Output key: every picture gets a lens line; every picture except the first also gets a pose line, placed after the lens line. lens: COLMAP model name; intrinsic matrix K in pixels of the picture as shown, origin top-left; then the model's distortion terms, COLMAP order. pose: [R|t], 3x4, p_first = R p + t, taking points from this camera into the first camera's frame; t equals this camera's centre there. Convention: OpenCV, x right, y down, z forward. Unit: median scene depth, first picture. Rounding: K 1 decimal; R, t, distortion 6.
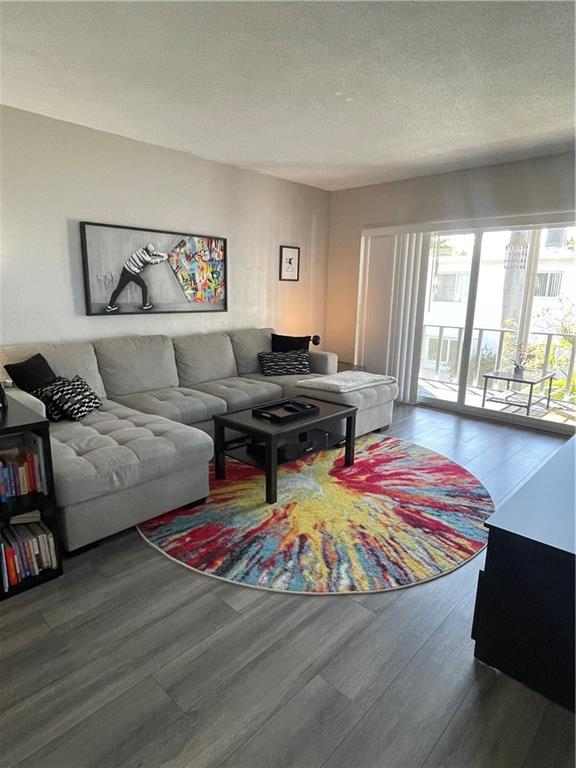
lens RADIAL K [[439.4, 0, 285.9], [0, 439.4, 386.7], [0, 0, 1]] dist [0.001644, -0.000458]
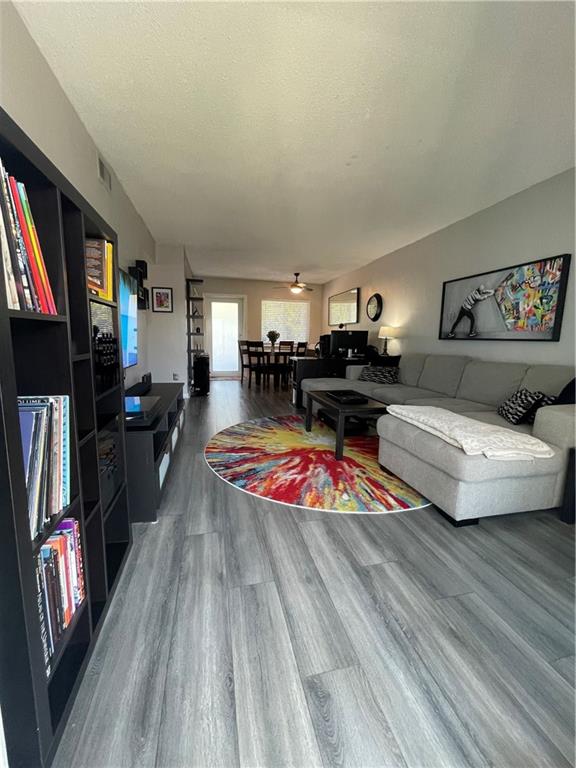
lens RADIAL K [[310.9, 0, 285.2], [0, 310.9, 382.0], [0, 0, 1]] dist [0.004846, 0.000349]
pose [[-0.544442, 0.090337, -0.833920, 0.765052], [-0.213265, 0.946605, 0.241778, -0.156560], [0.811234, 0.309480, -0.496105, 1.069104]]
